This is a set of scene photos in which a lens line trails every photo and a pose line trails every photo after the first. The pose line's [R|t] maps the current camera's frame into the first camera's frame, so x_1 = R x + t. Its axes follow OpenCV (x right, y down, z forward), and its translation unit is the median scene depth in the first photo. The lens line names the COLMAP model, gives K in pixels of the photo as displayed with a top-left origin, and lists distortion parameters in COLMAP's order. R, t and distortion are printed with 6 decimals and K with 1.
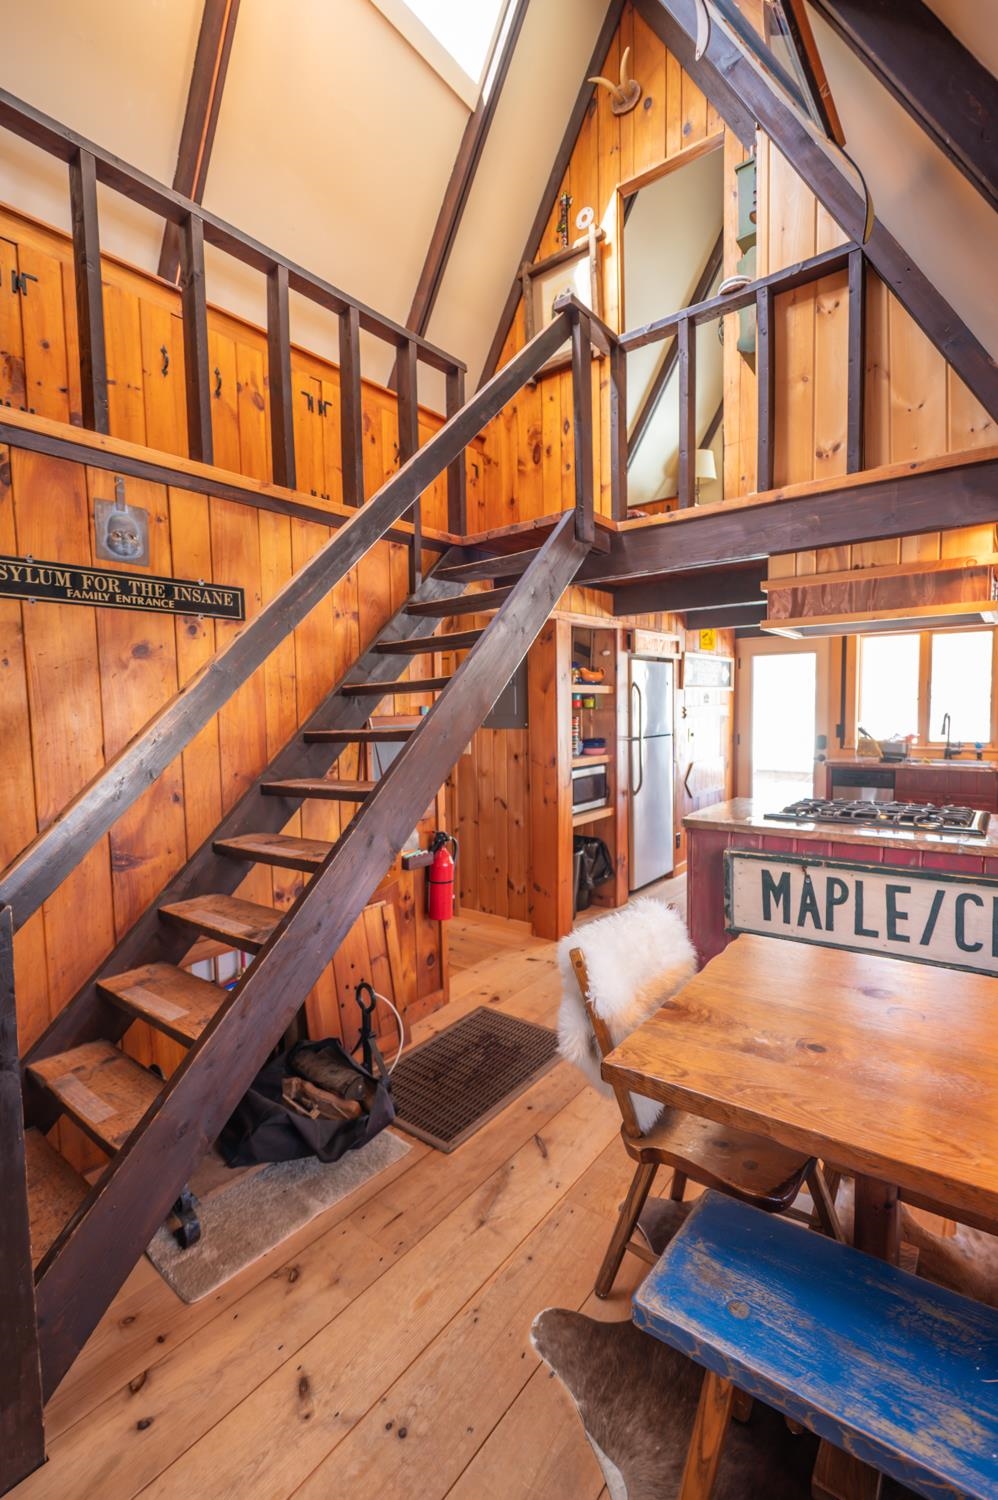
lens RADIAL K [[659.6, 0, 490.8], [0, 659.6, 759.5], [0, 0, 1]] dist [-0.011450, 0.001132]
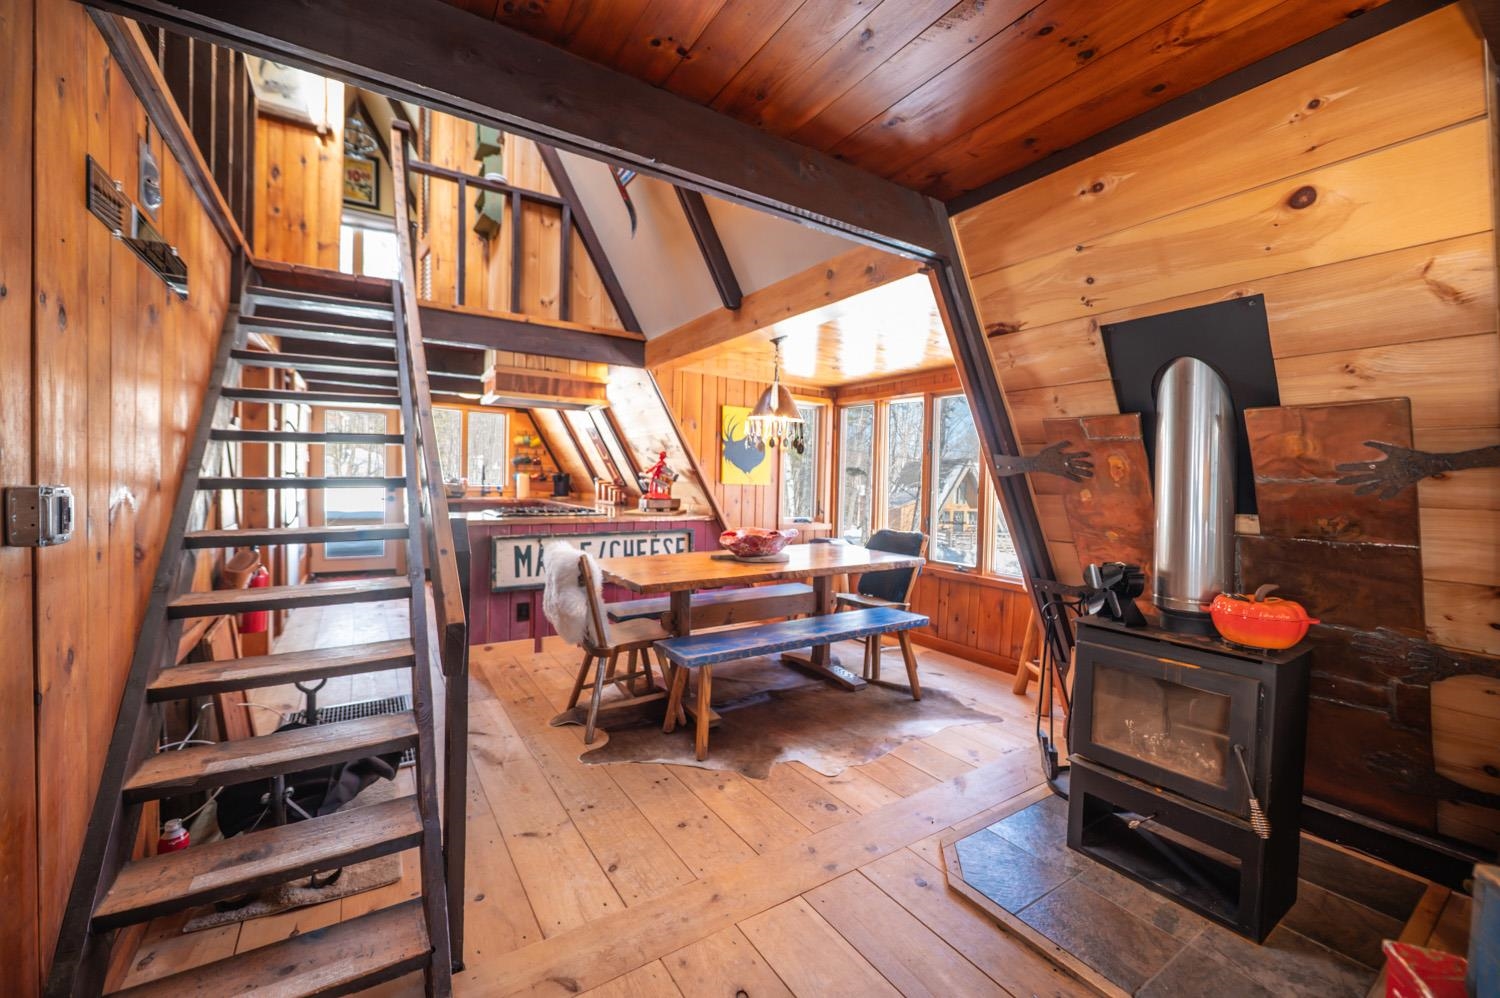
lens RADIAL K [[594.6, 0, 740.5], [0, 594.6, 496.4], [0, 0, 1]] dist [-0.010311, -0.000437]
pose [[0.332074, 0.000888, 0.943253, -0.805770], [0.045270, 0.998832, -0.016877, 0.101849], [-0.942167, 0.048306, 0.331646, -0.001292]]
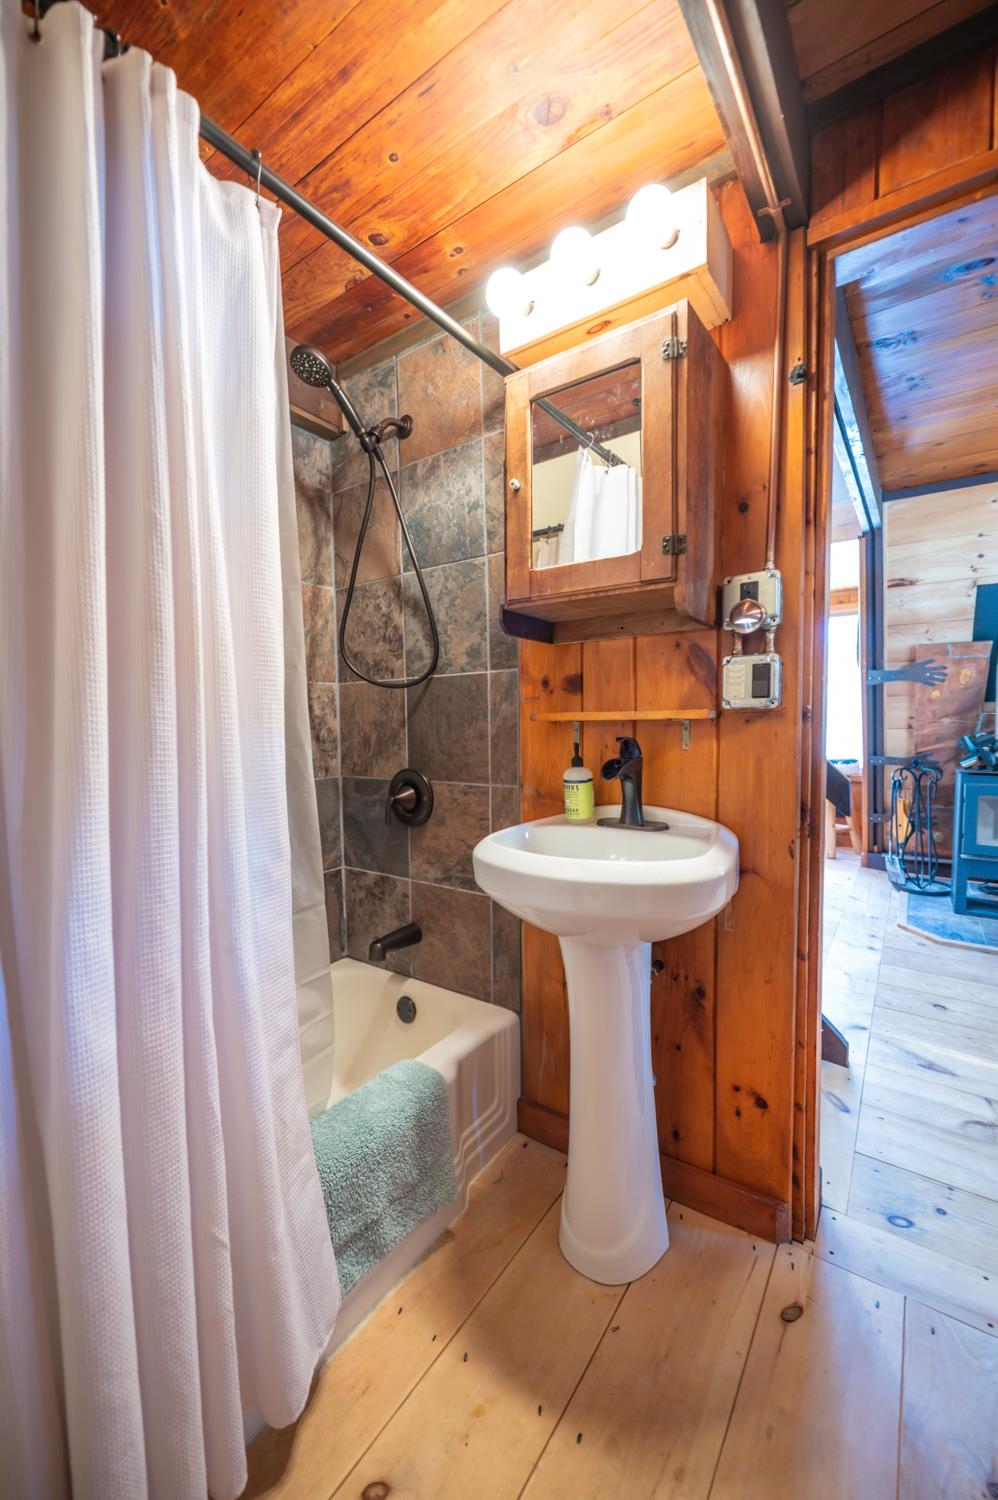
lens RADIAL K [[594.6, 0, 498.4], [0, 594.6, 757.2], [0, 0, 1]] dist [-0.010311, -0.000437]
pose [[-0.041875, -0.045783, 0.998073, -1.102290], [0.091053, 0.994618, 0.049445, 0.093143], [-0.994965, 0.092948, -0.037481, 0.824188]]
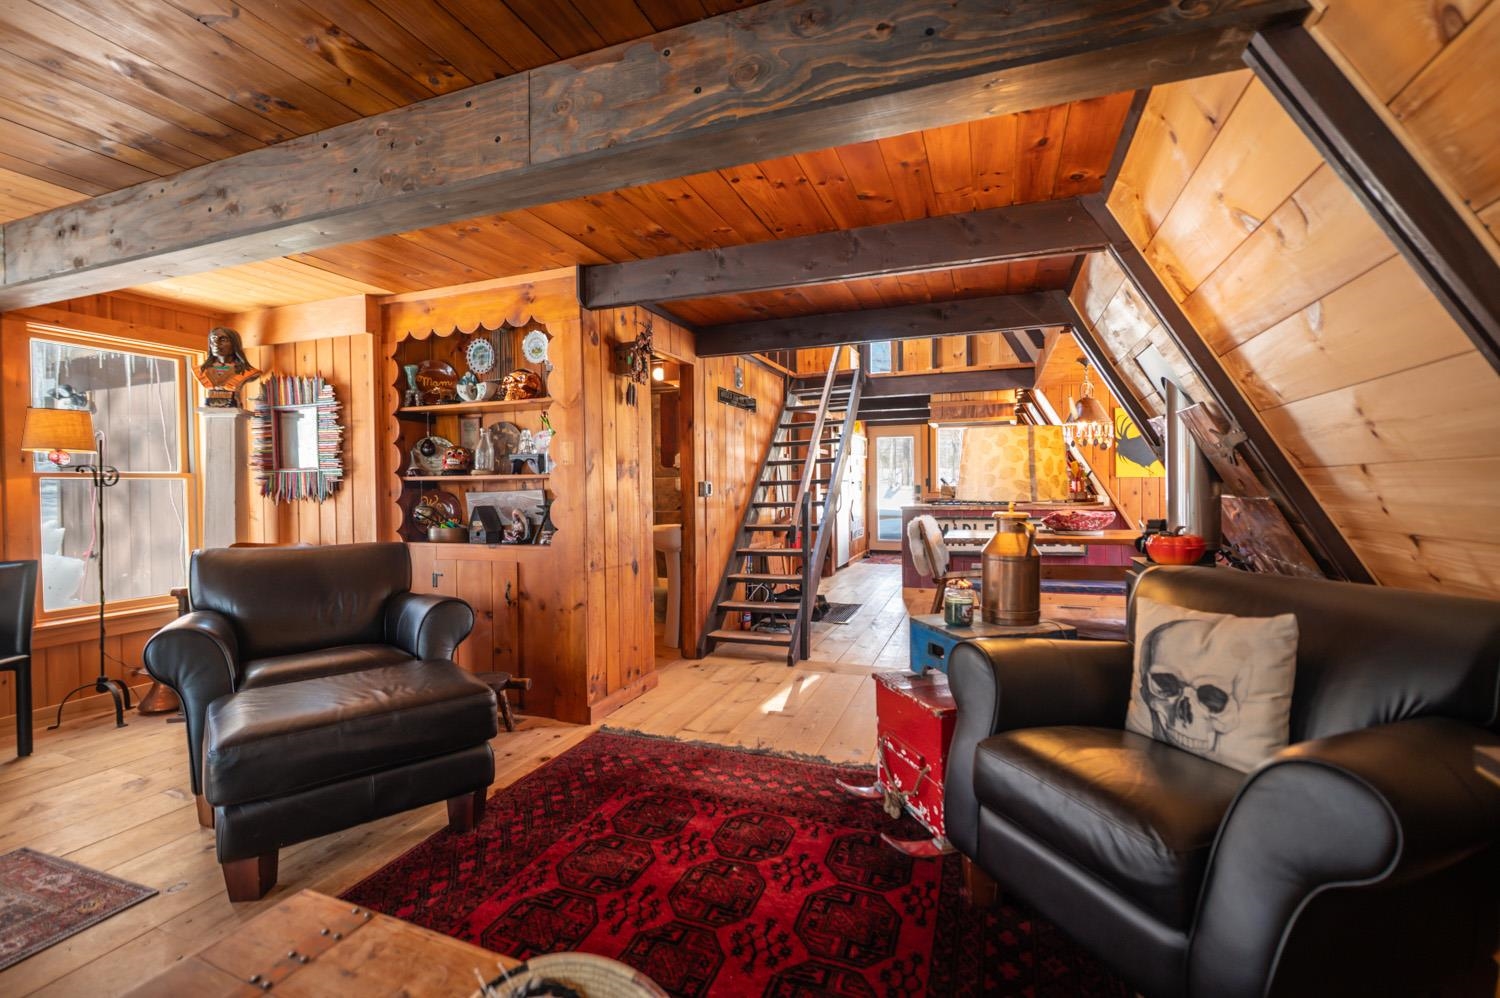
lens RADIAL K [[659.6, 0, 740.4], [0, 659.6, 499.2], [0, 0, 1]] dist [-0.011450, 0.001132]
pose [[0.954964, 0.002887, 0.296708, -1.022681], [0.015354, 0.998132, -0.059129, 0.218294], [-0.296324, 0.061022, 0.953136, -1.120621]]
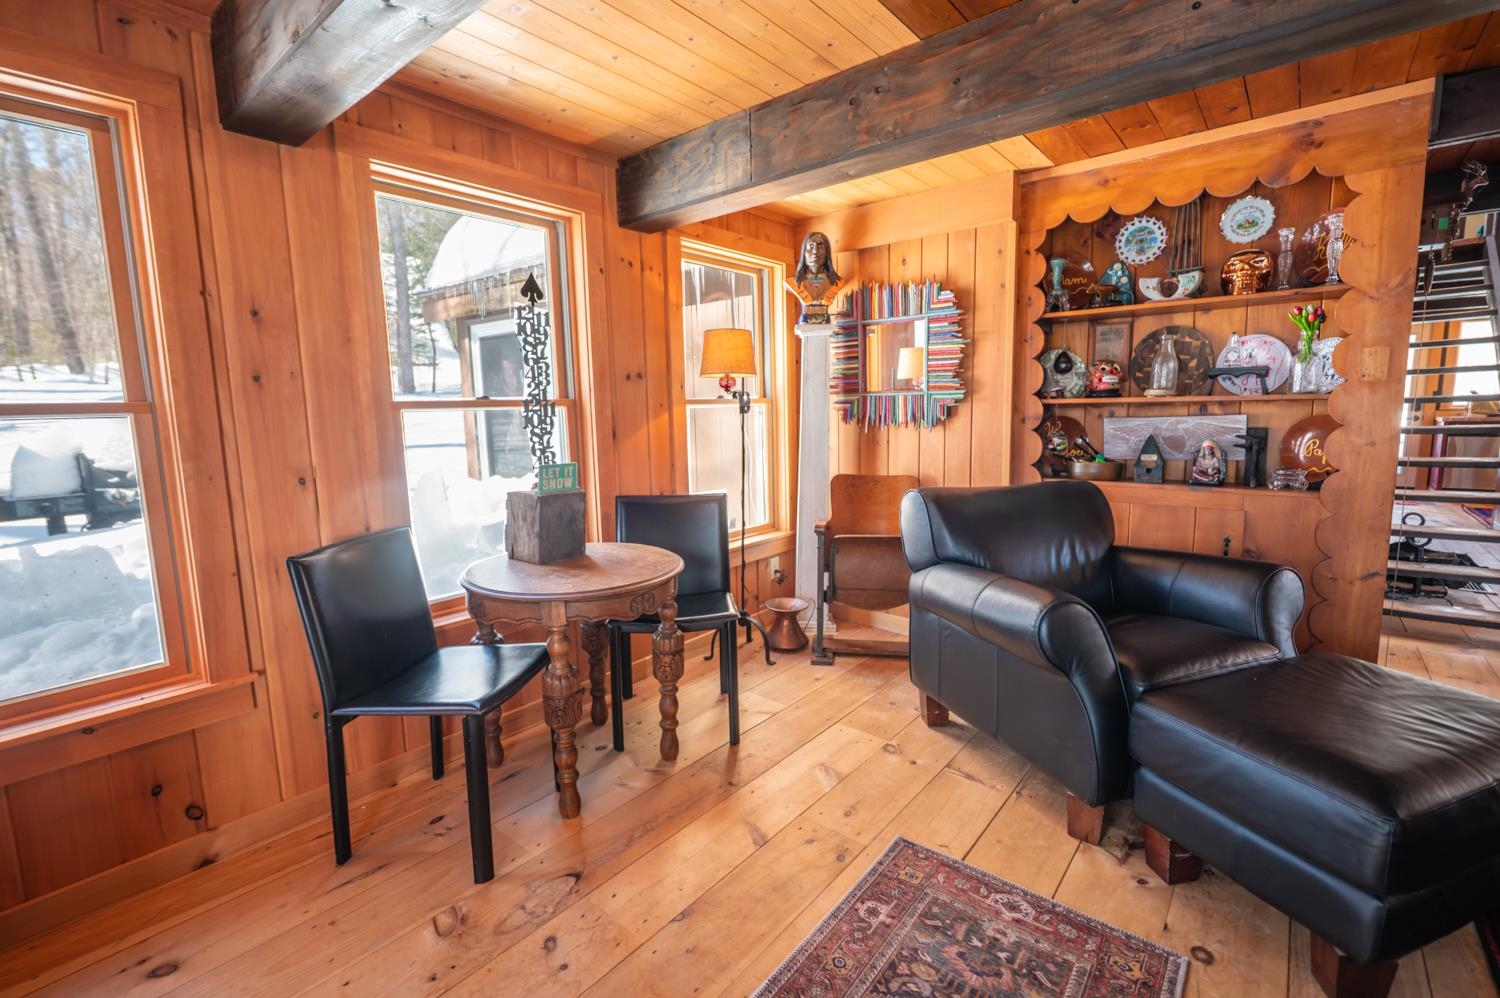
lens RADIAL K [[659.6, 0, 740.6], [0, 659.6, 494.2], [0, 0, 1]] dist [-0.011450, 0.001132]
pose [[0.999246, 0.002677, -0.038744, -1.779355], [-0.000566, 0.998520, 0.054385, 0.180531], [0.038832, -0.054322, 0.997768, -0.754613]]
